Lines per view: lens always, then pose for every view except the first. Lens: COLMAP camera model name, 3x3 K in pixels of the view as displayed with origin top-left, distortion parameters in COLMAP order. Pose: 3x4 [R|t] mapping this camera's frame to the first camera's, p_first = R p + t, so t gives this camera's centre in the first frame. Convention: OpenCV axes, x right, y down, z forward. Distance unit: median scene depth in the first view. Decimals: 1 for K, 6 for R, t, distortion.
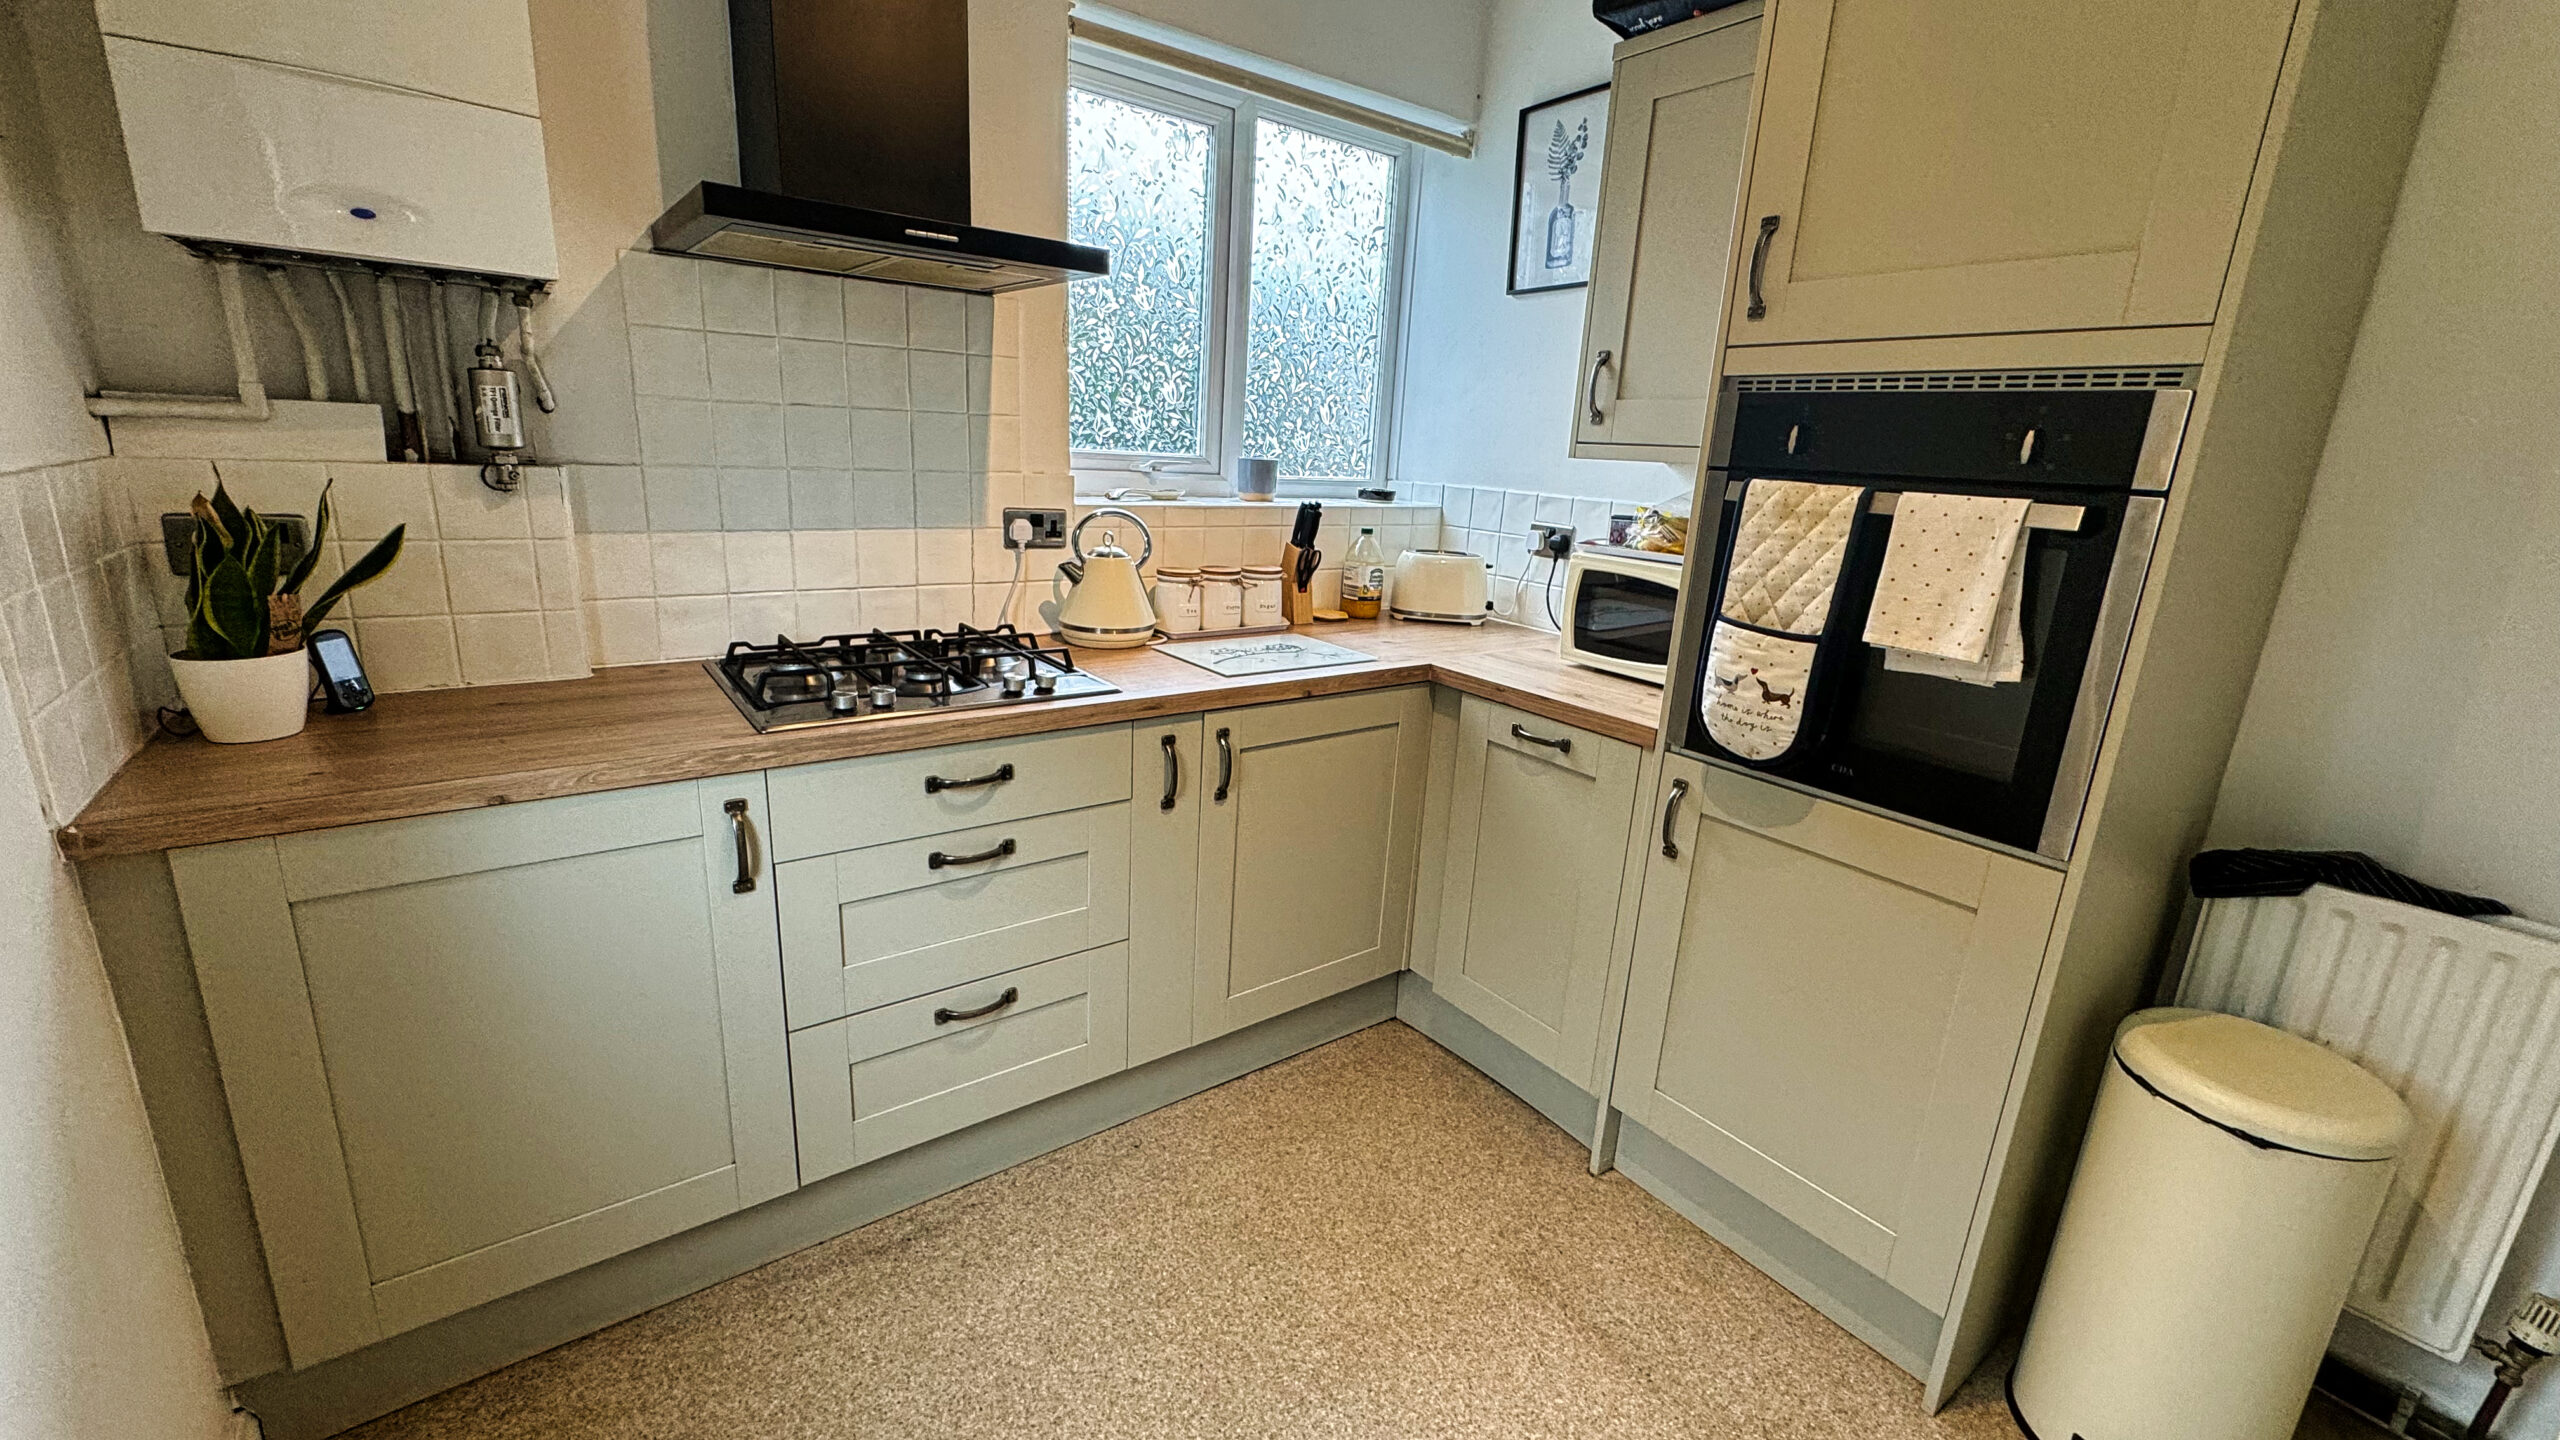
lens RADIAL K [[1026.2, 0, 1277.5], [0, 1026.2, 715.7], [0, 0, 1]] dist [0.001896, 0.000310]
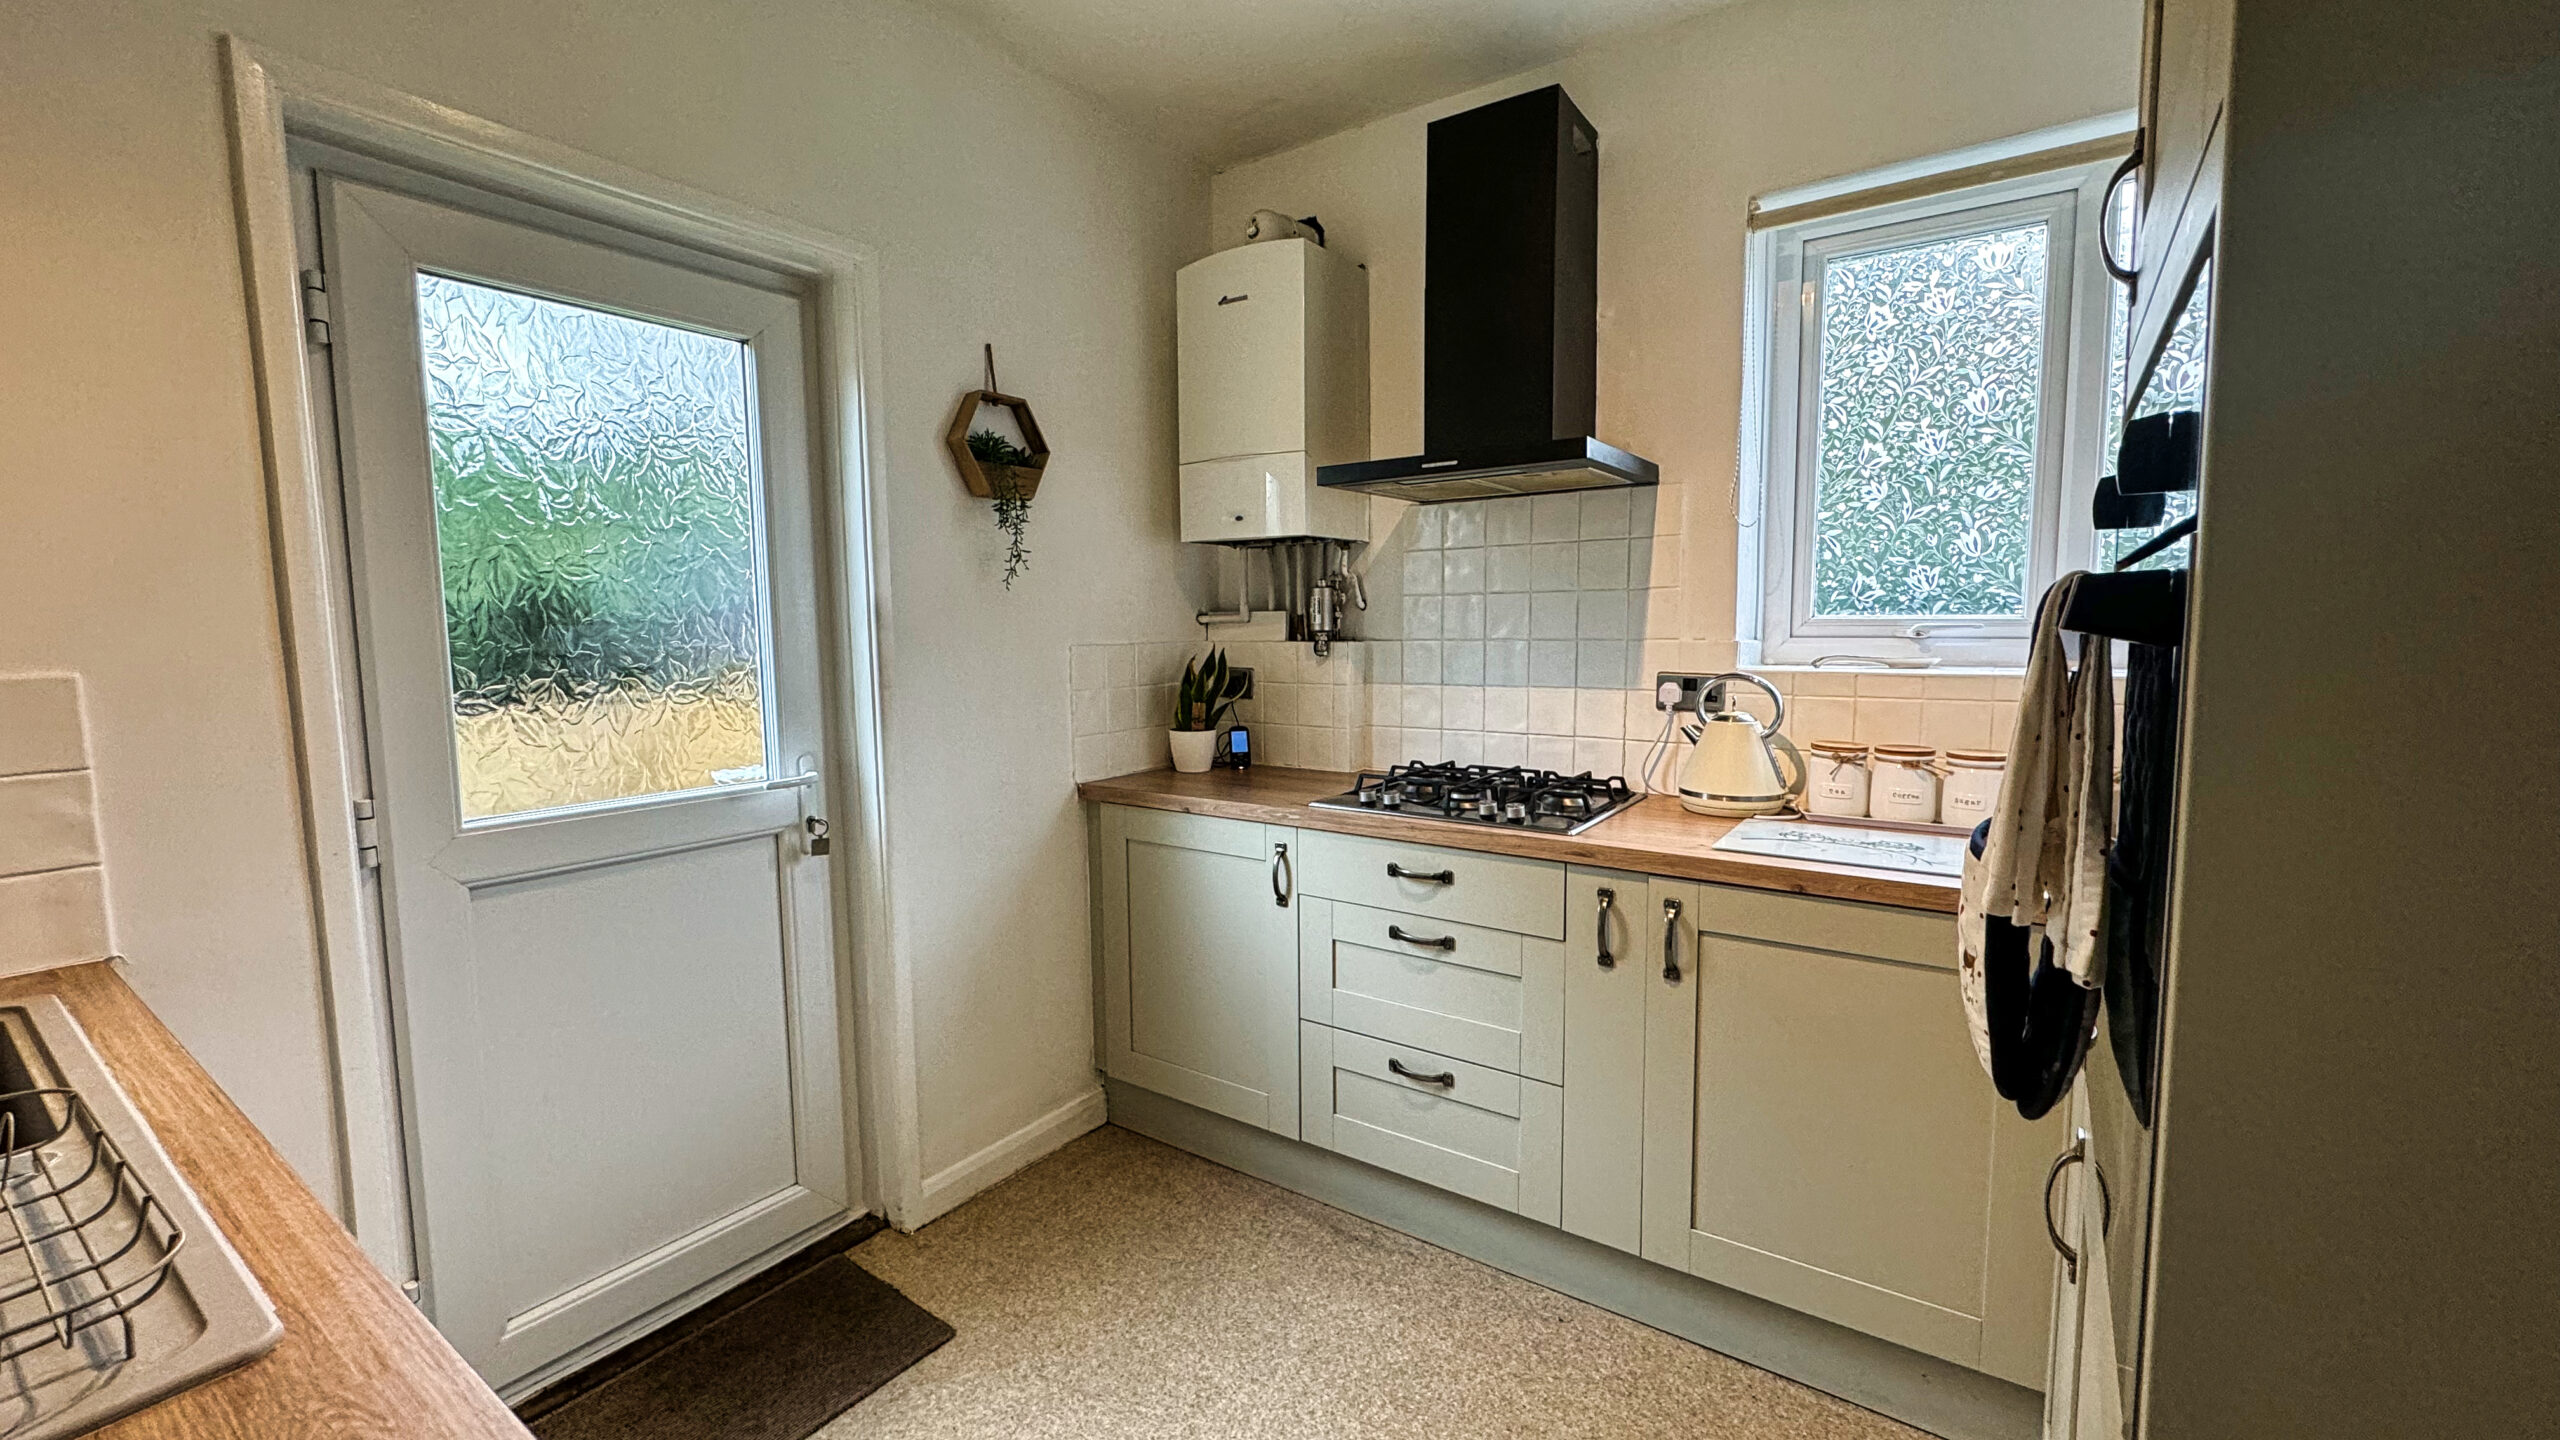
lens RADIAL K [[1026.2, 0, 1279.6], [0, 1026.2, 717.3], [0, 0, 1]] dist [0.001896, 0.000310]
pose [[0.306366, 0.033743, -0.951316, 0.694380], [-0.222414, 0.974247, -0.037070, -0.032972], [0.925566, 0.222943, 0.305981, 0.355587]]
